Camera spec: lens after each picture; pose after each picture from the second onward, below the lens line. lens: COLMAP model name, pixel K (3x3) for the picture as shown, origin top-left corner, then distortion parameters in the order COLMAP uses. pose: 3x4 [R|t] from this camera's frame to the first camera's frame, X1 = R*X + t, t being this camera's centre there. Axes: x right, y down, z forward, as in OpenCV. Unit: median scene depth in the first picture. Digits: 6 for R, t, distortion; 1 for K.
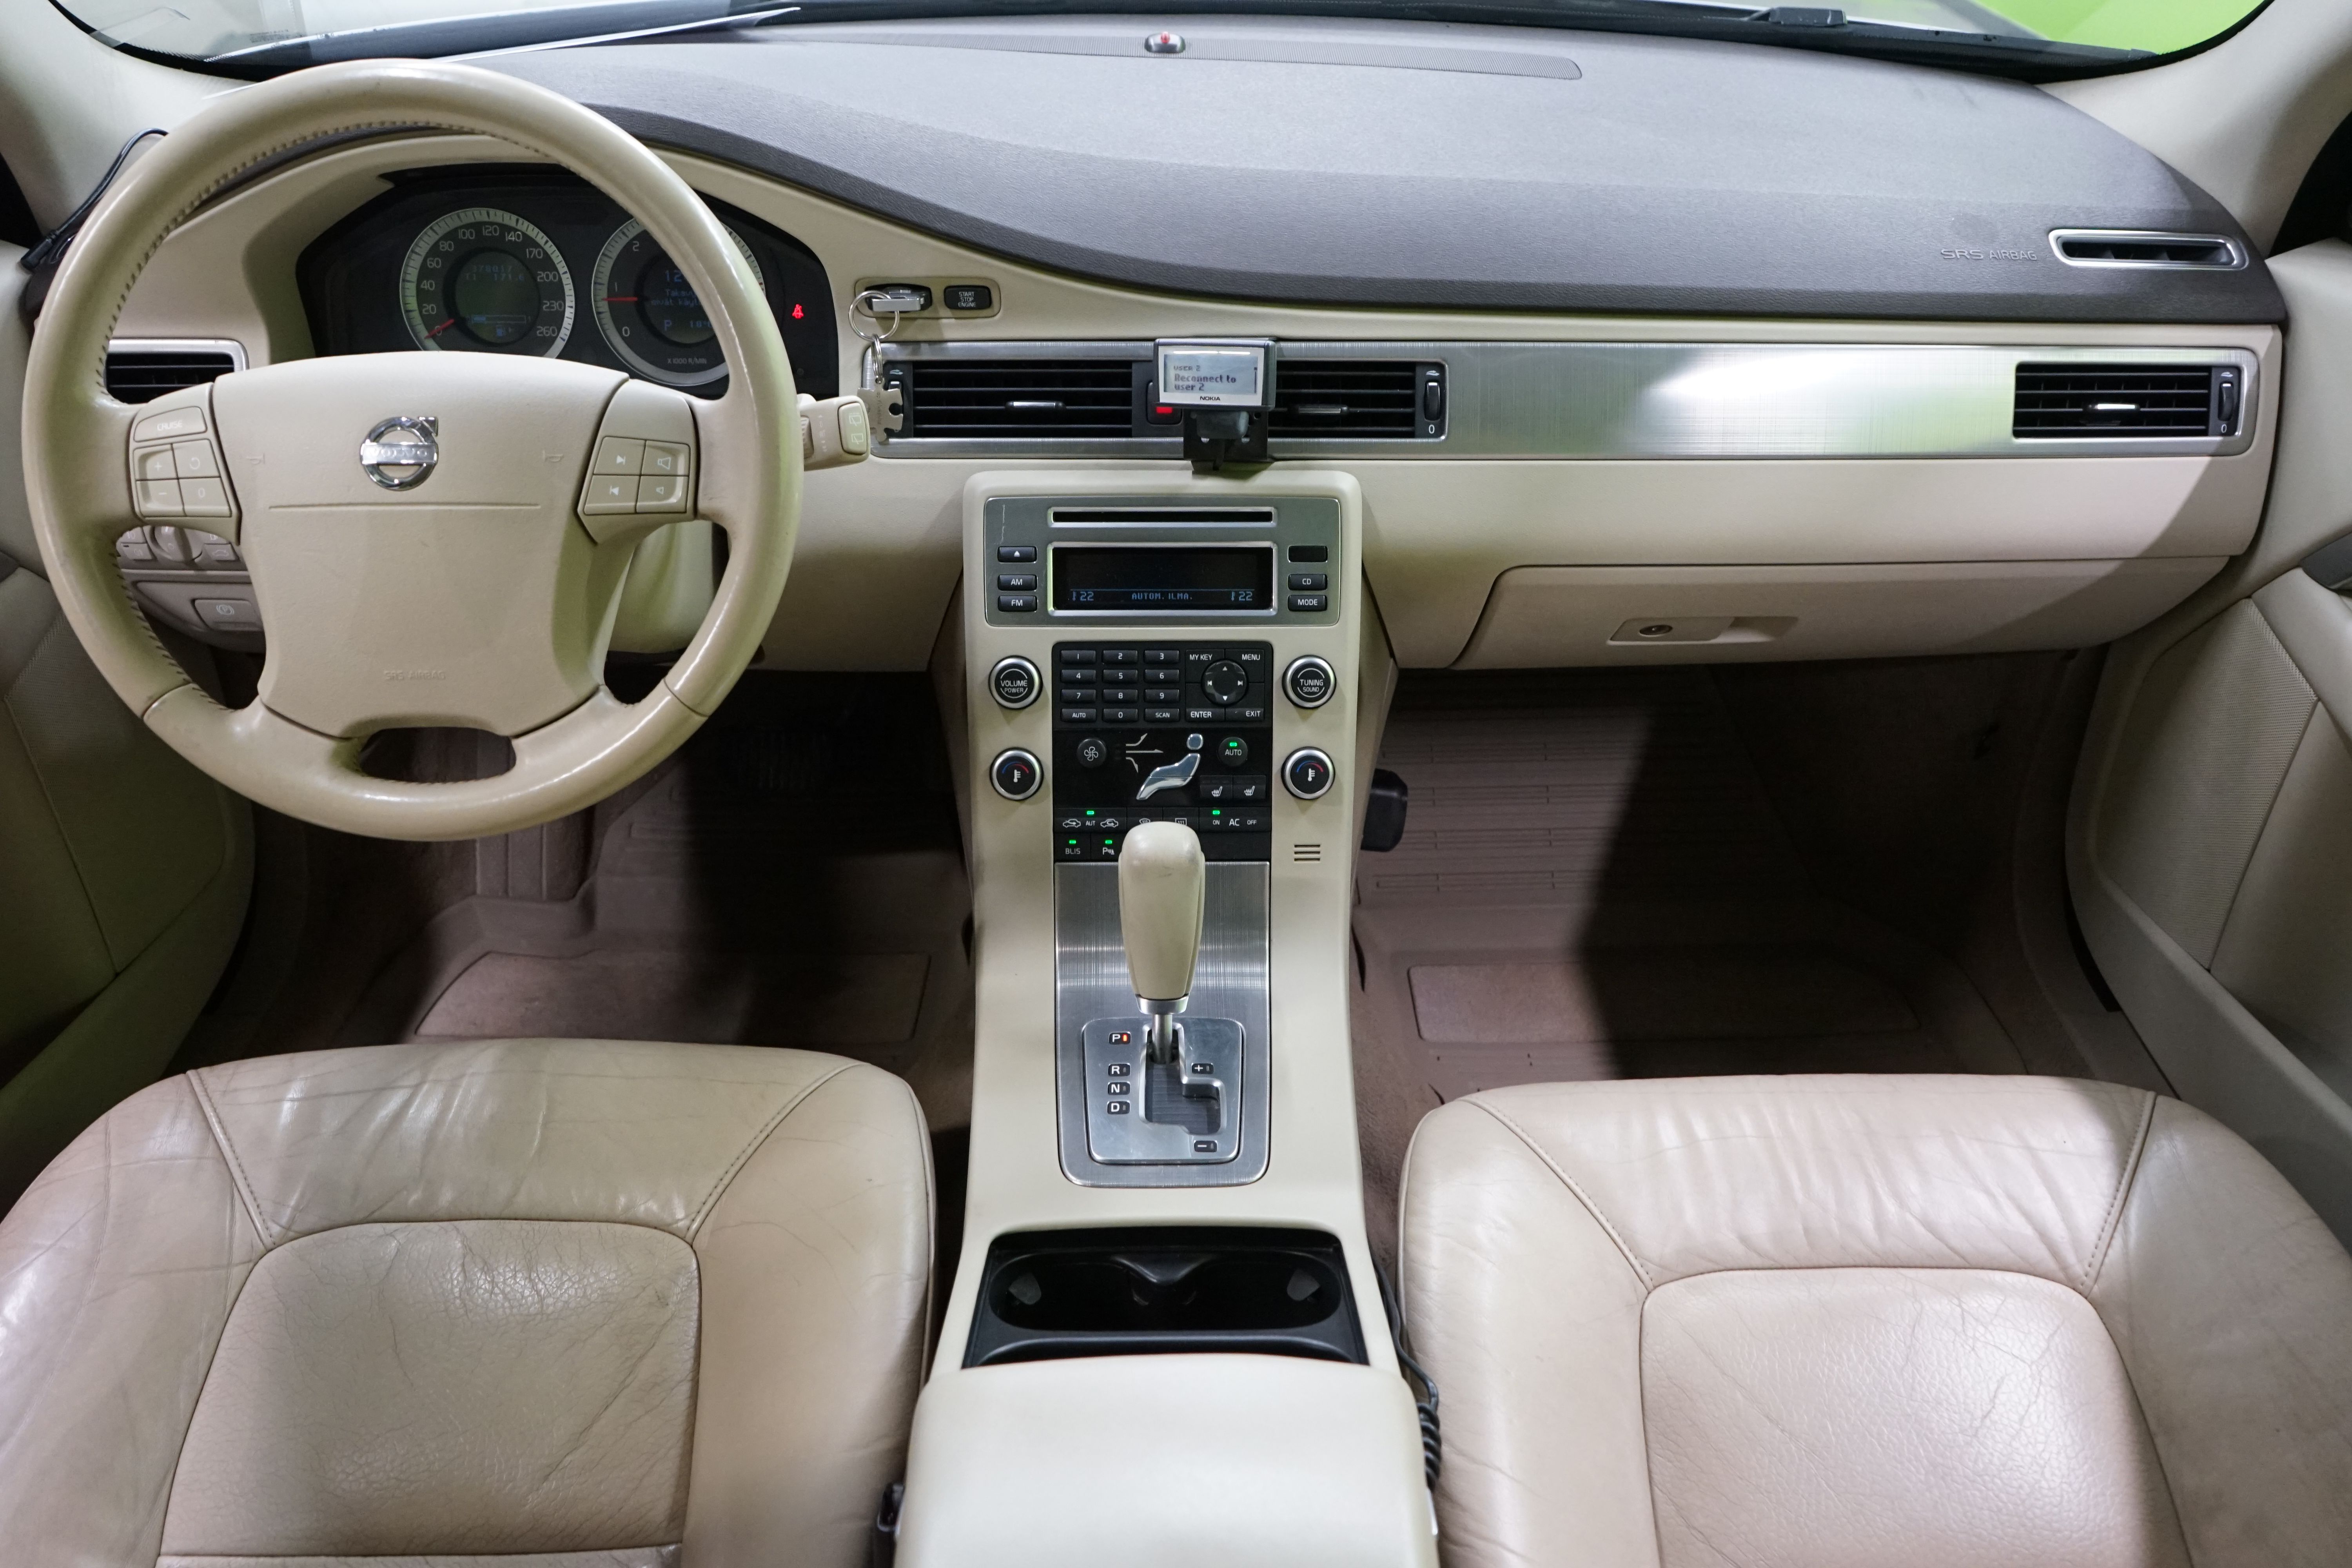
lens RADIAL K [[1862.4, 0, 1176.1], [0, 1862.4, 784.9], [0, 0, 1]] dist [-0.026323, 0.001924]
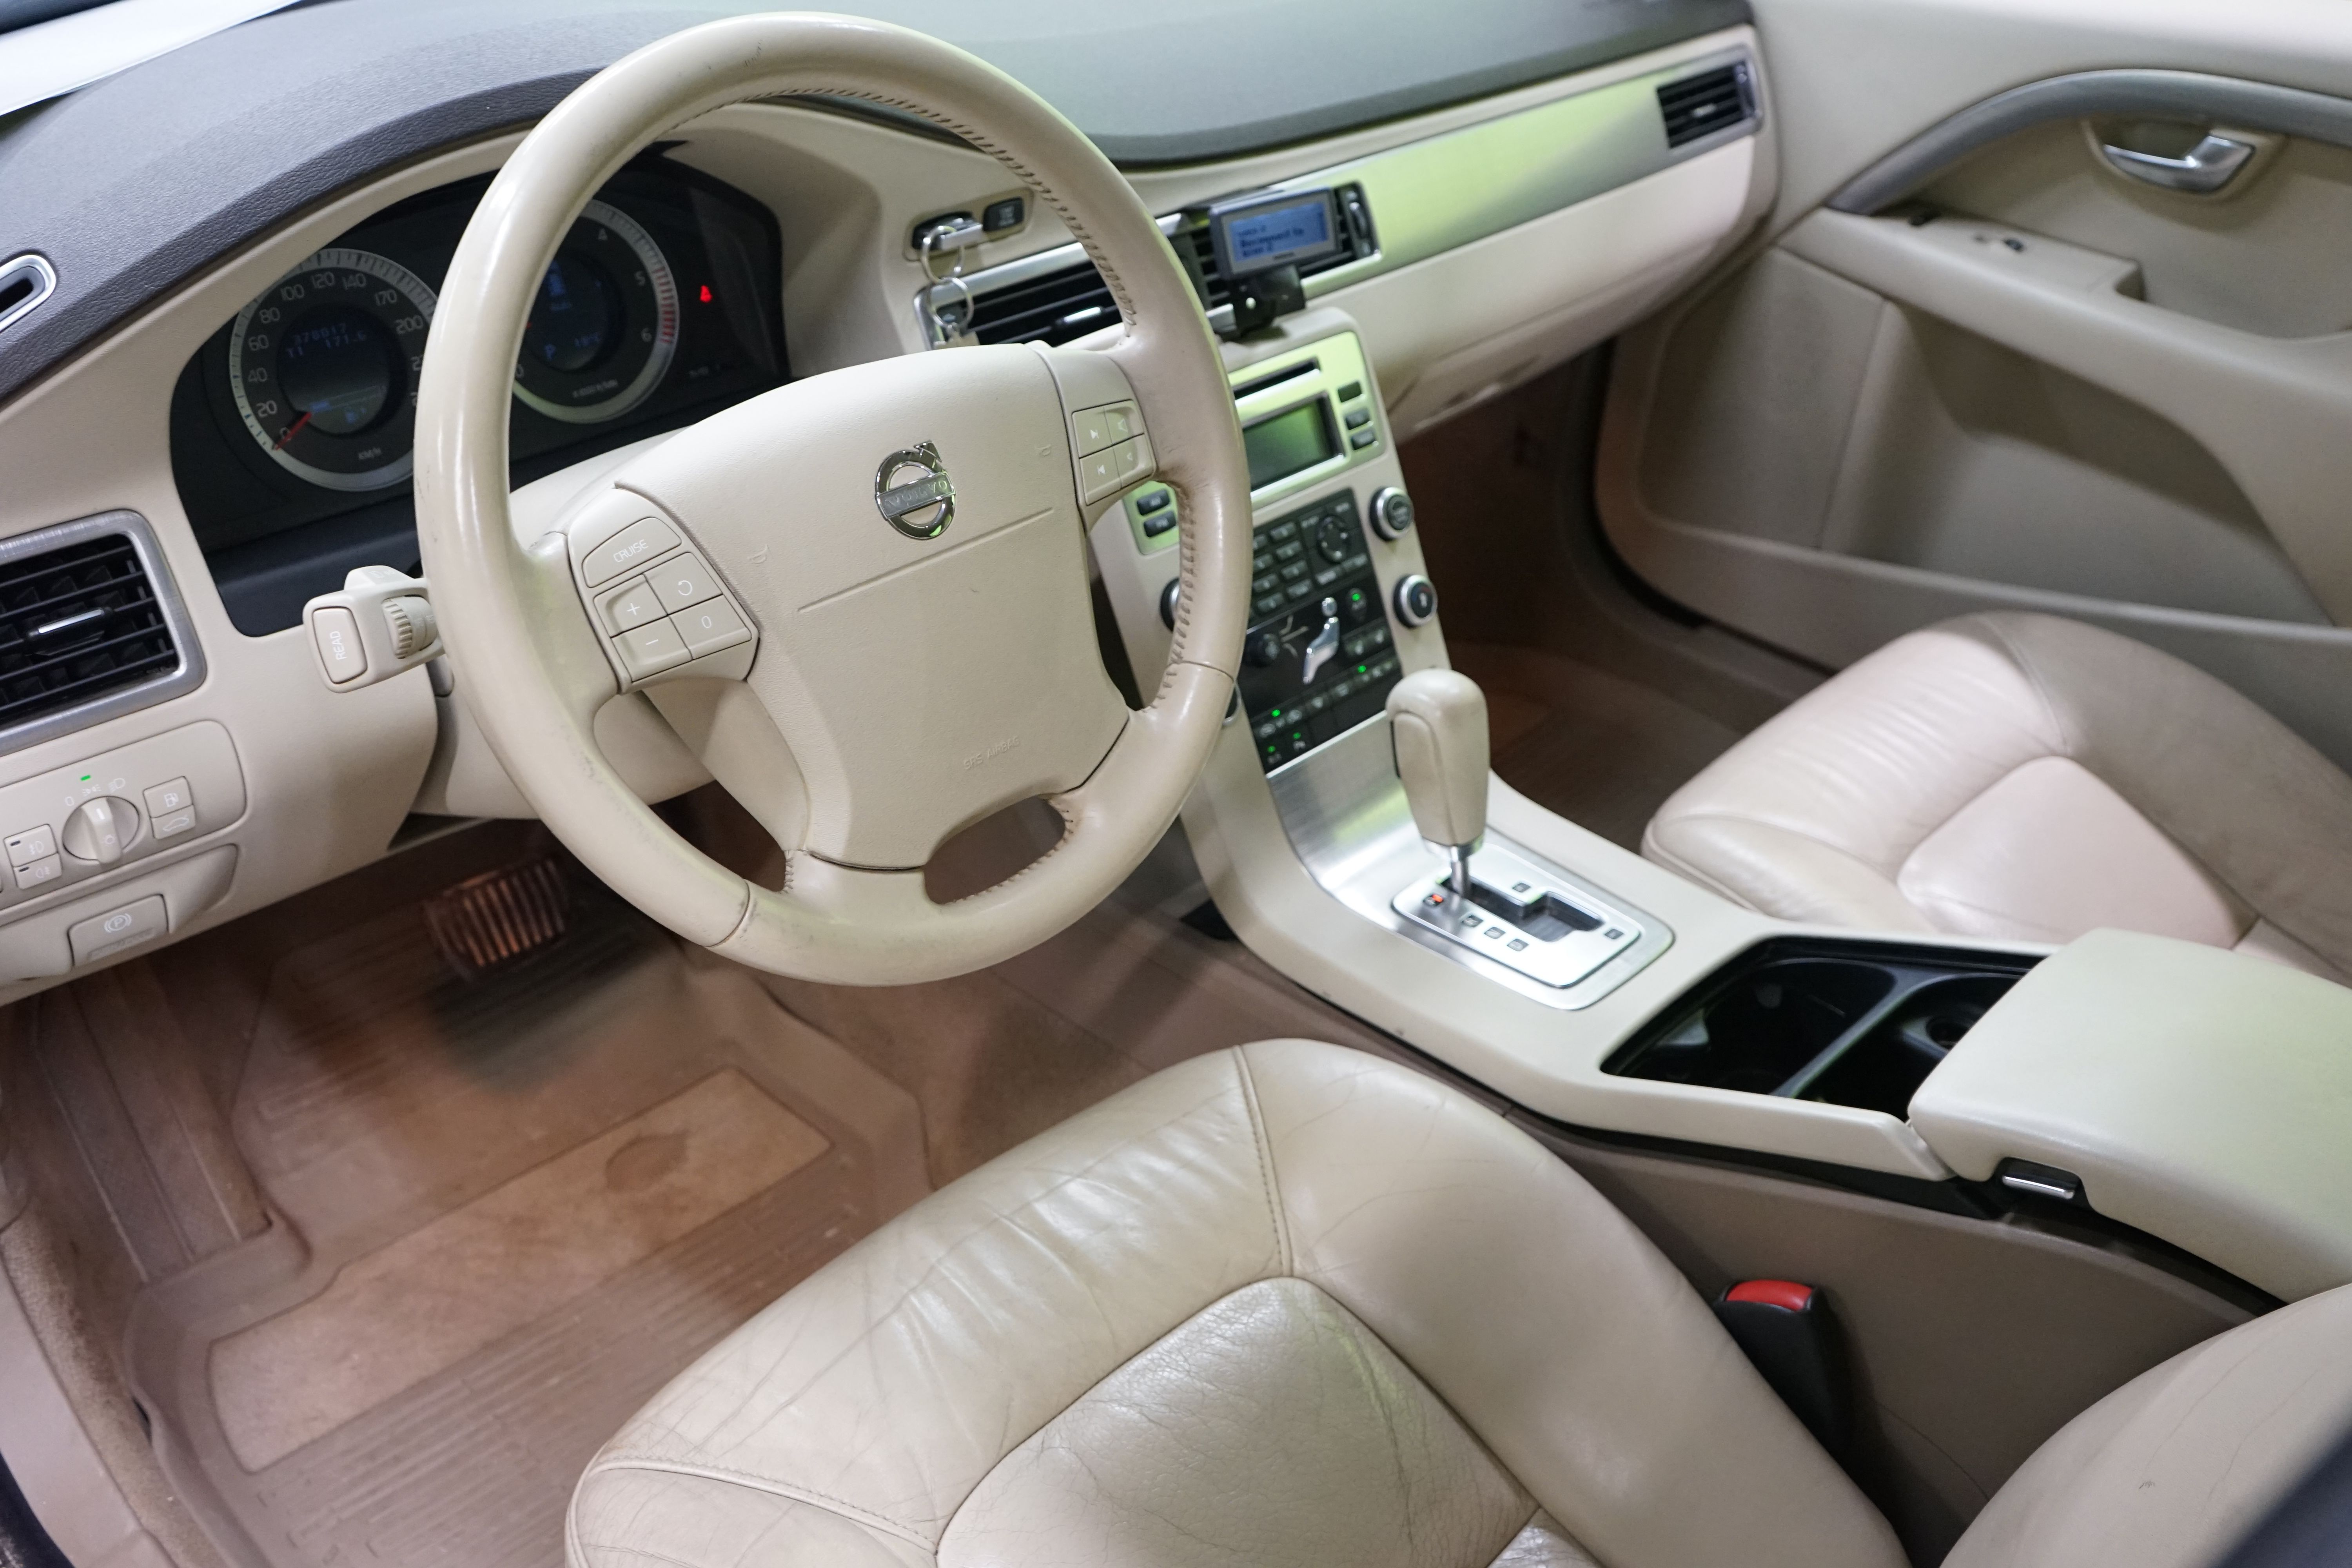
lens RADIAL K [[2178.2, 0, 1177.8], [0, 2178.2, 789.3], [0, 0, 1]] dist [-0.009783, 0.000000]
pose [[0.706043, -0.366333, 0.606056, -0.769720], [0.360634, 0.922518, 0.137488, -0.119994], [-0.609465, 0.121492, 0.783449, 0.166449]]
